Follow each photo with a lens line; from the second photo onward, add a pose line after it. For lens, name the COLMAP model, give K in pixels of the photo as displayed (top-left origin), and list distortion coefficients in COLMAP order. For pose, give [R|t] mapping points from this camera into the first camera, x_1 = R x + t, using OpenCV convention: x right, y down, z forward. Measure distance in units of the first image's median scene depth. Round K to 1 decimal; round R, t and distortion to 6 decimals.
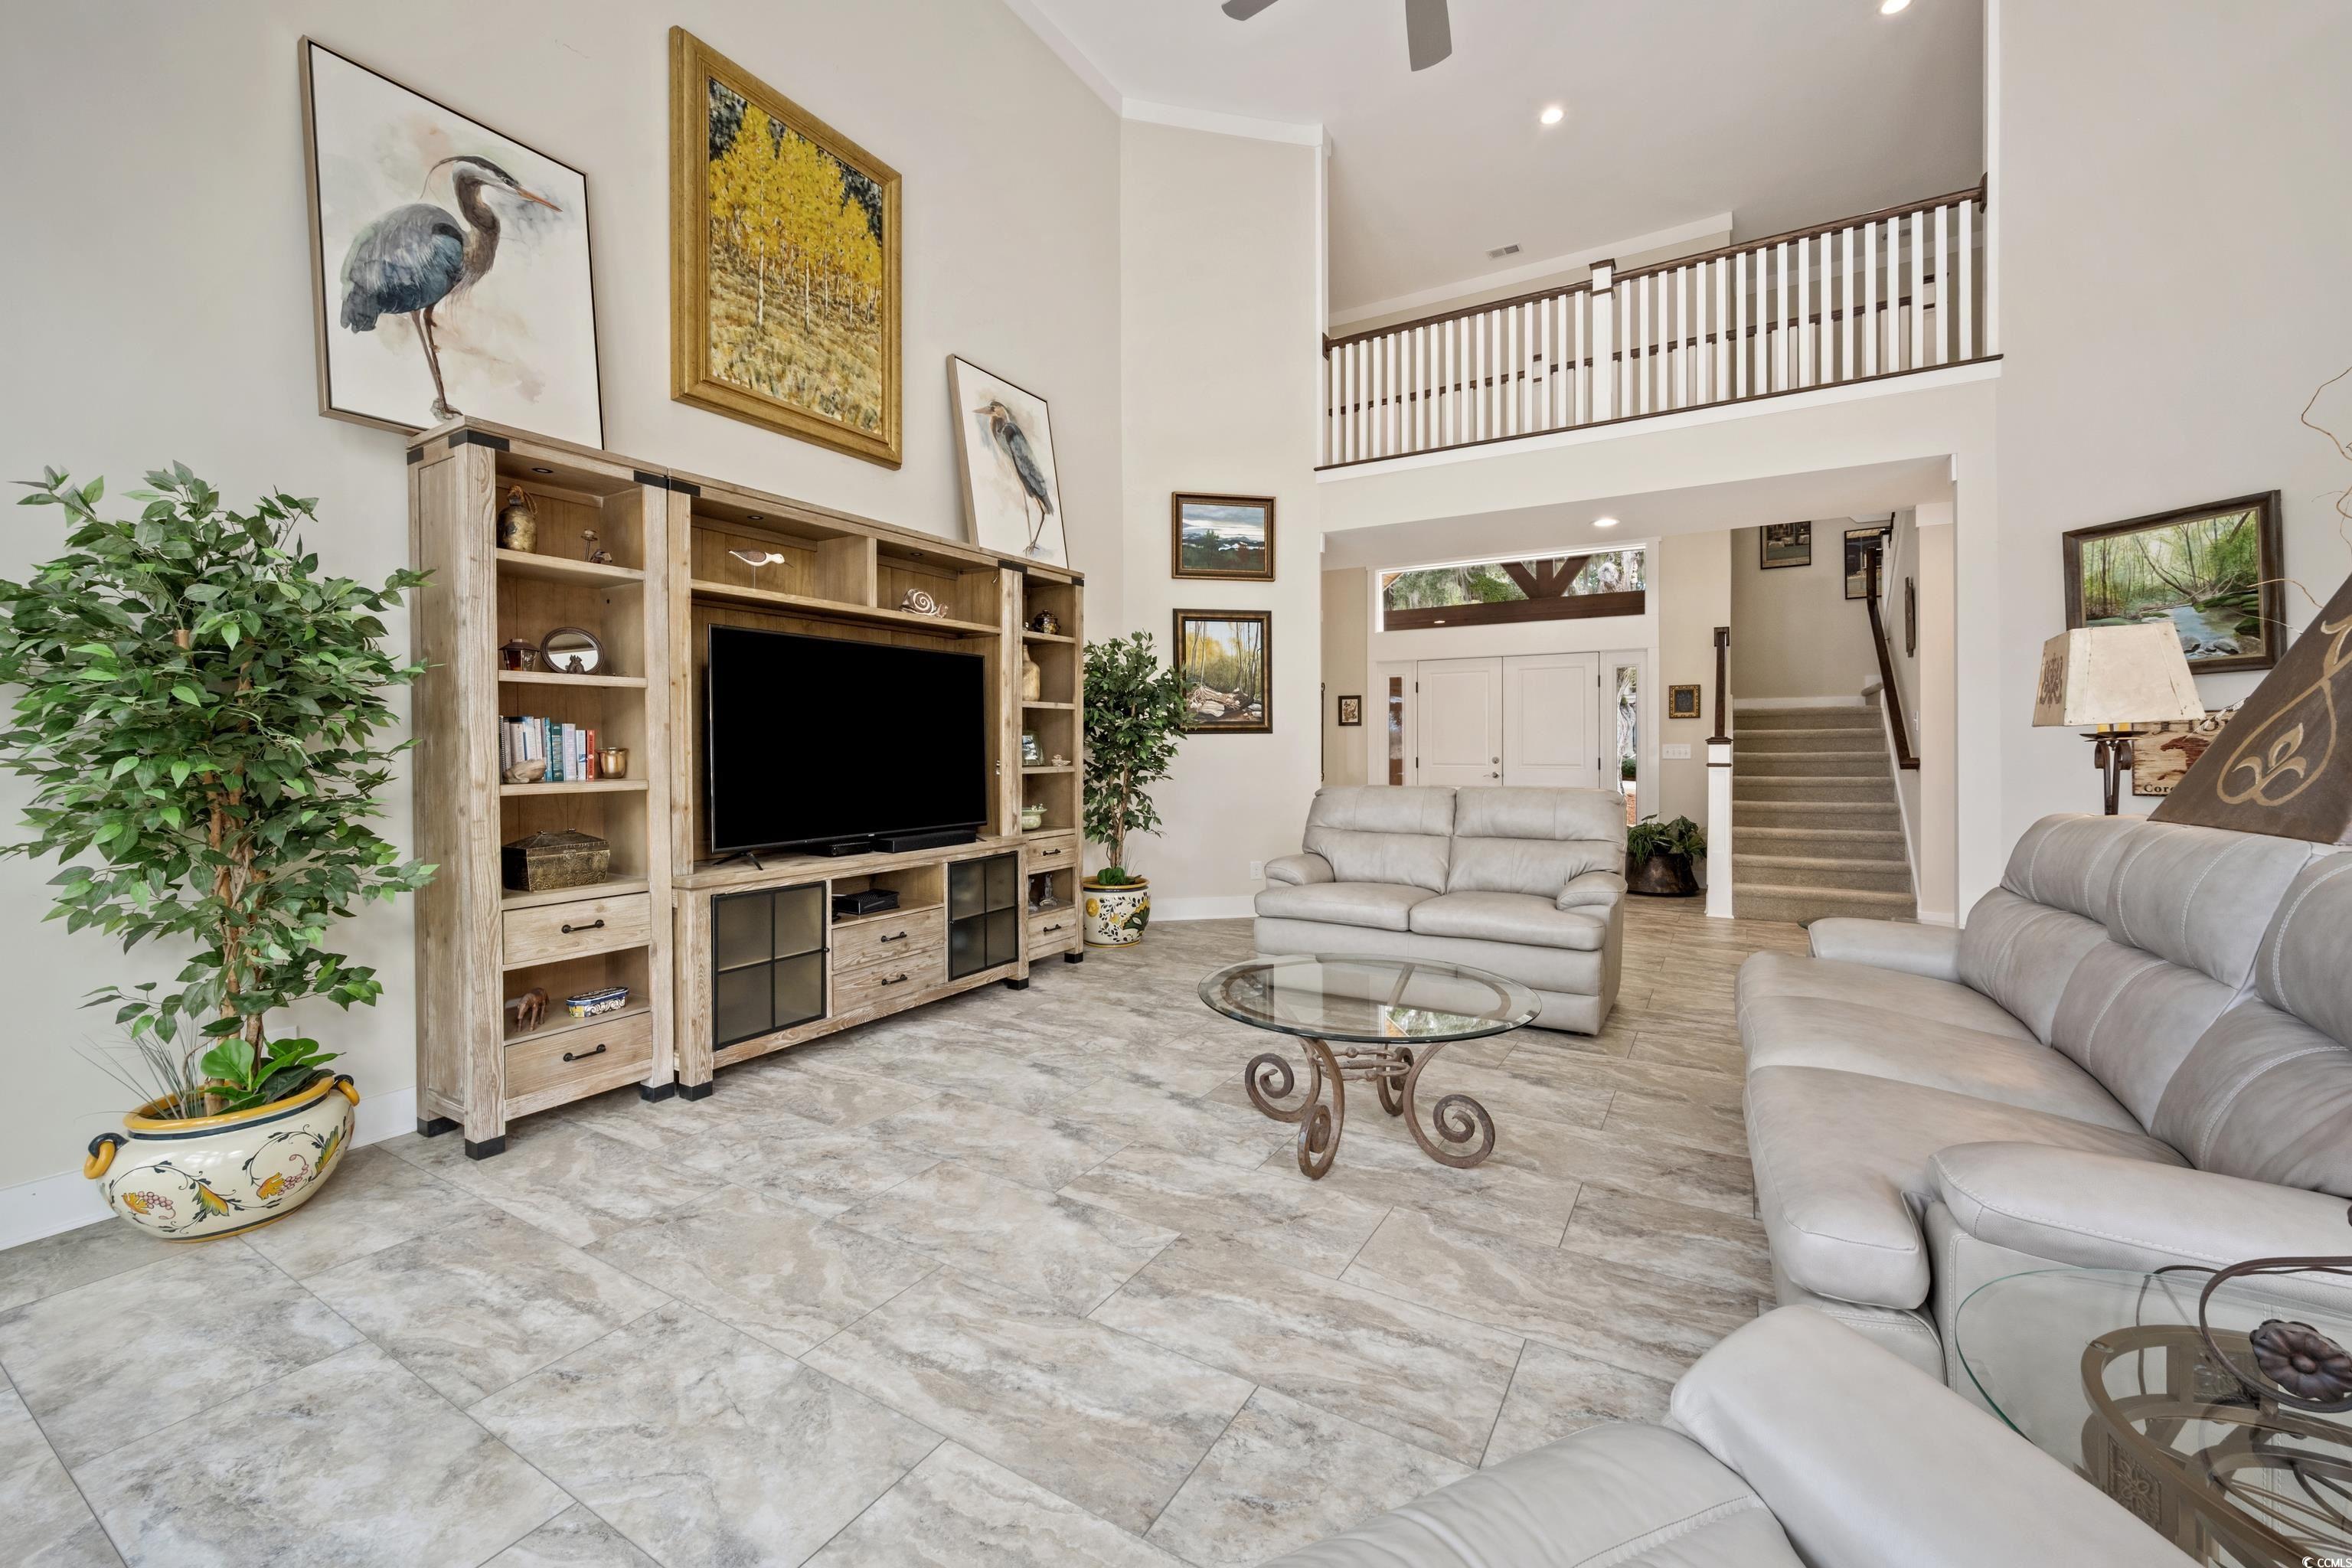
lens RADIAL K [[937.2, 0, 1165.5], [0, 937.2, 758.1], [0, 0, 1]] dist [-0.010093, 0.000075]
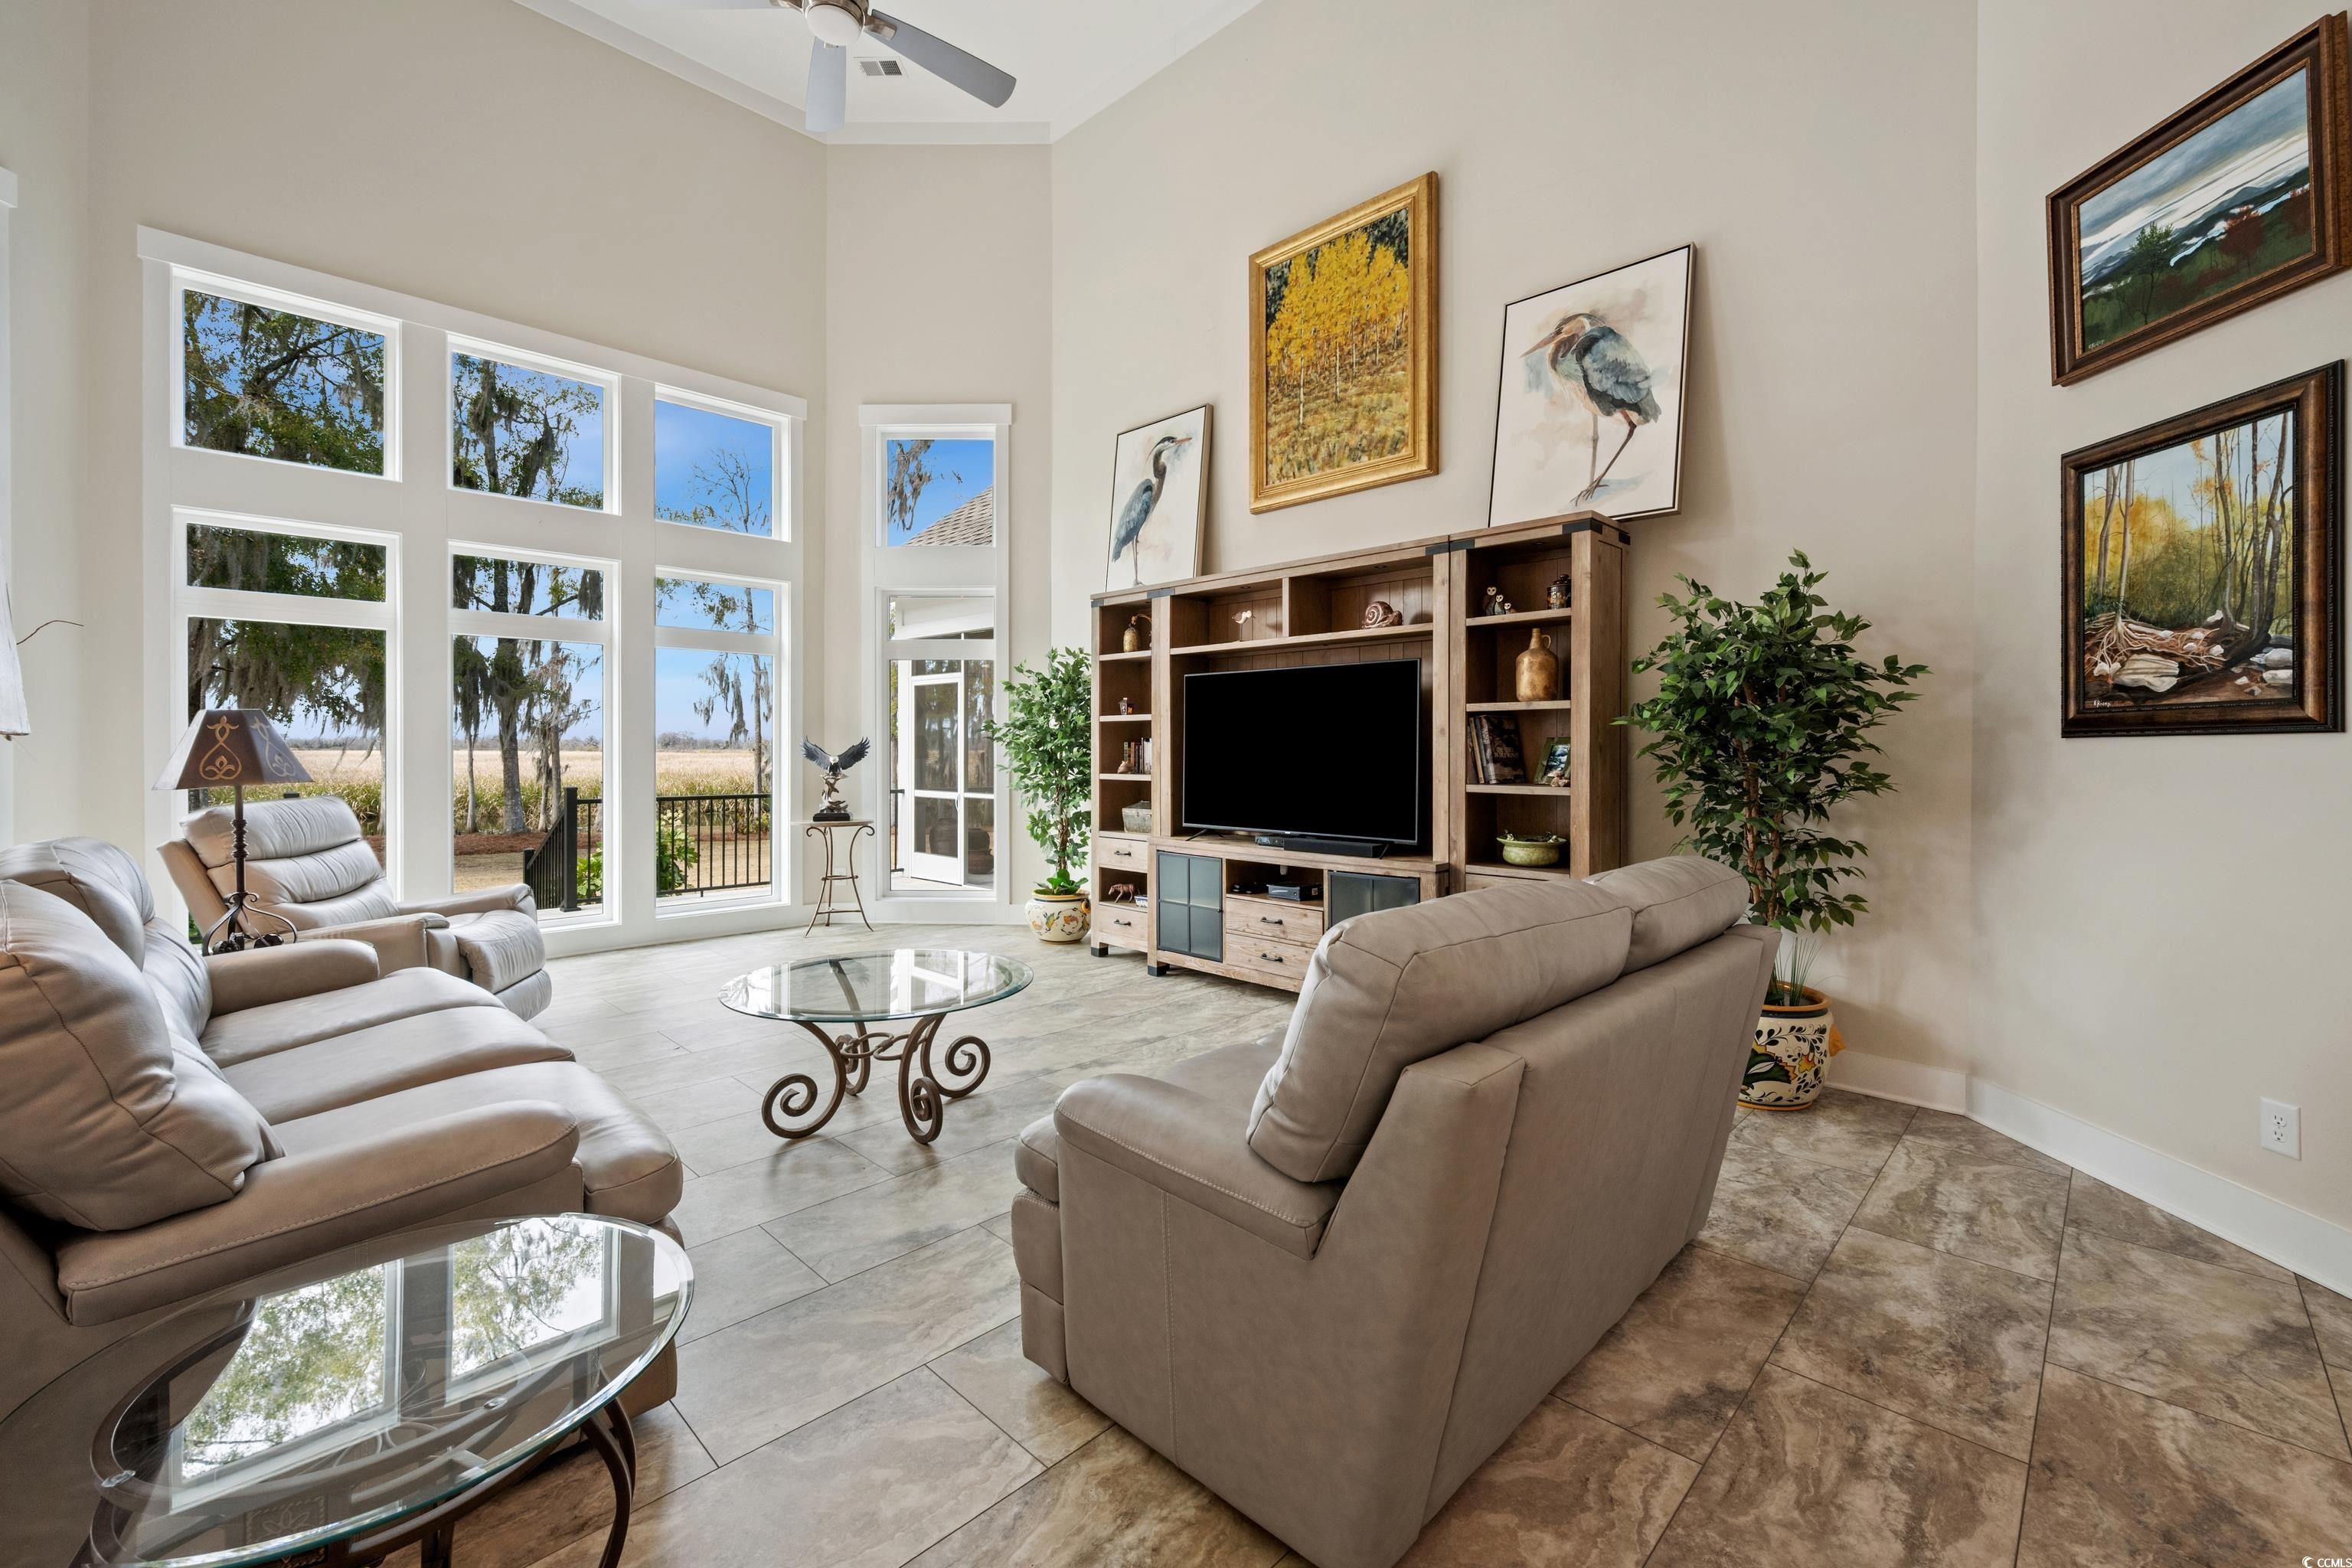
lens RADIAL K [[983.9, 0, 1177.5], [0, 983.9, 747.7], [0, 0, 1]] dist [0.000832, -0.000126]
pose [[-0.228758, 0.005673, -0.973467, 0.783057], [-0.012421, 0.999885, 0.008745, -0.027735], [0.973404, 0.014092, -0.228661, 0.985015]]
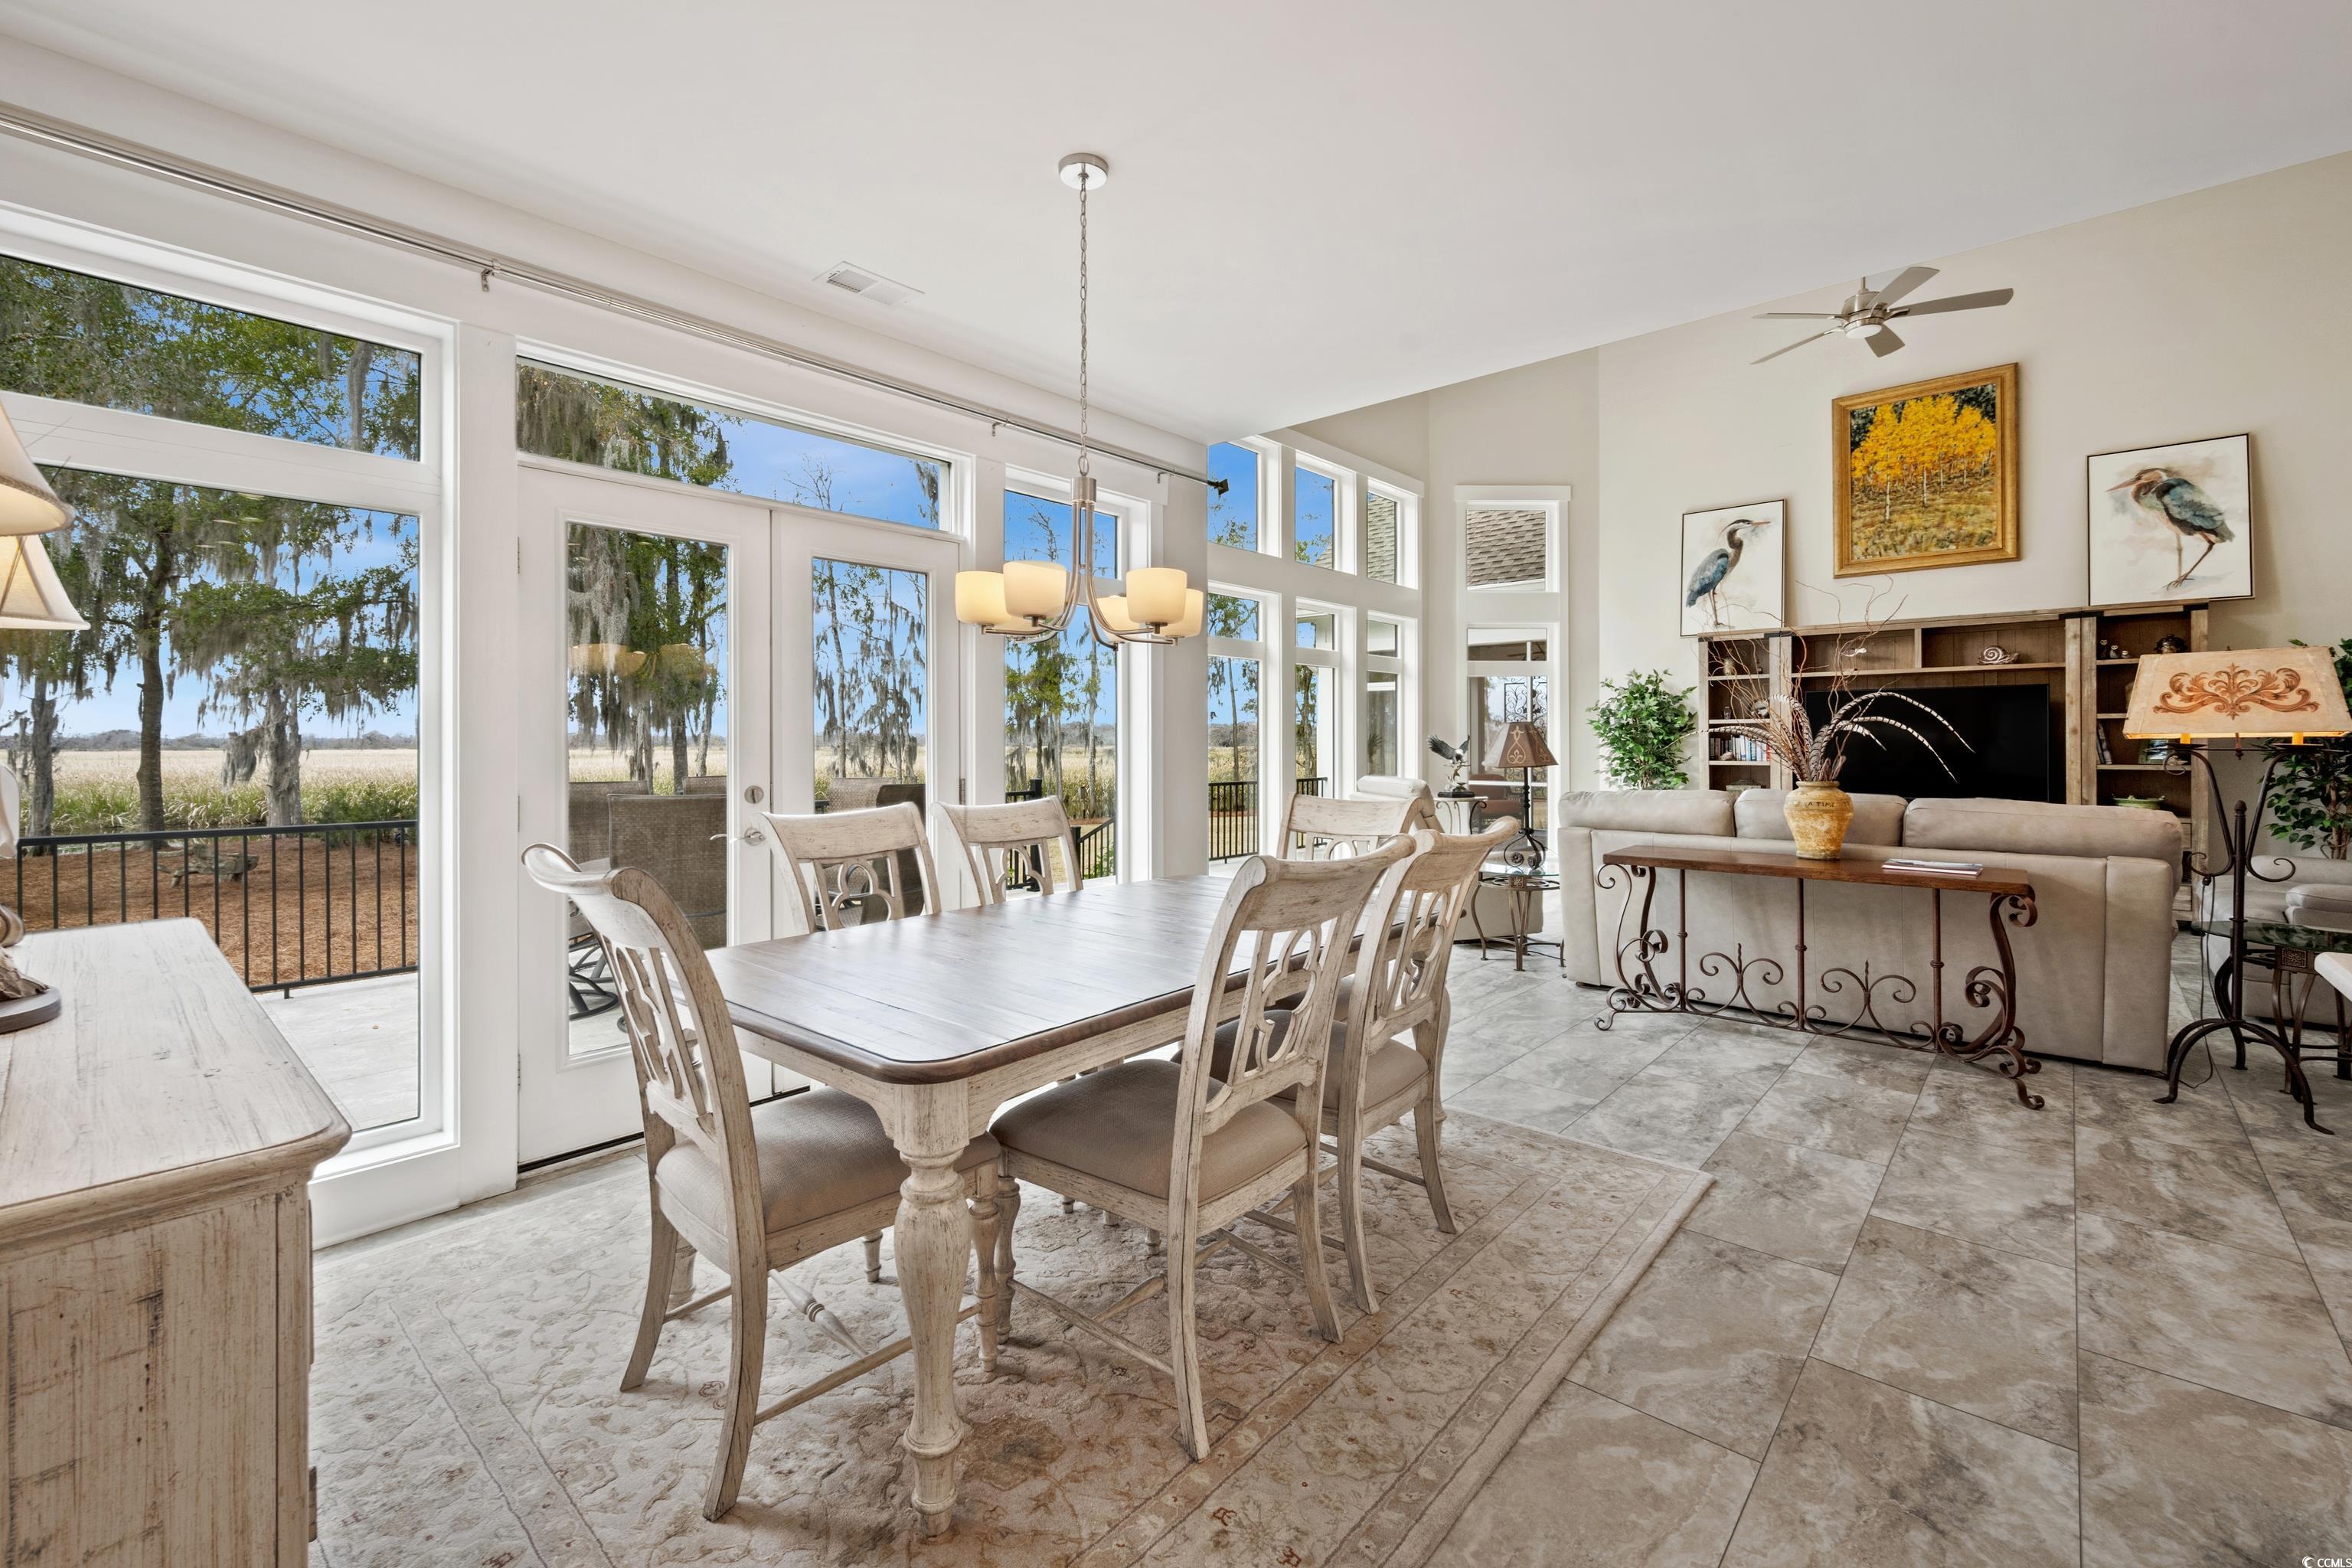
lens RADIAL K [[1008.6, 0, 1167.9], [0, 1008.6, 733.0], [0, 0, 1]] dist [0.000213, -0.000119]
pose [[-0.188400, -0.001086, -0.982092, 1.546017], [-0.007680, 0.999970, 0.000367, -0.025736], [0.982062, 0.007611, -0.188402, -0.019931]]
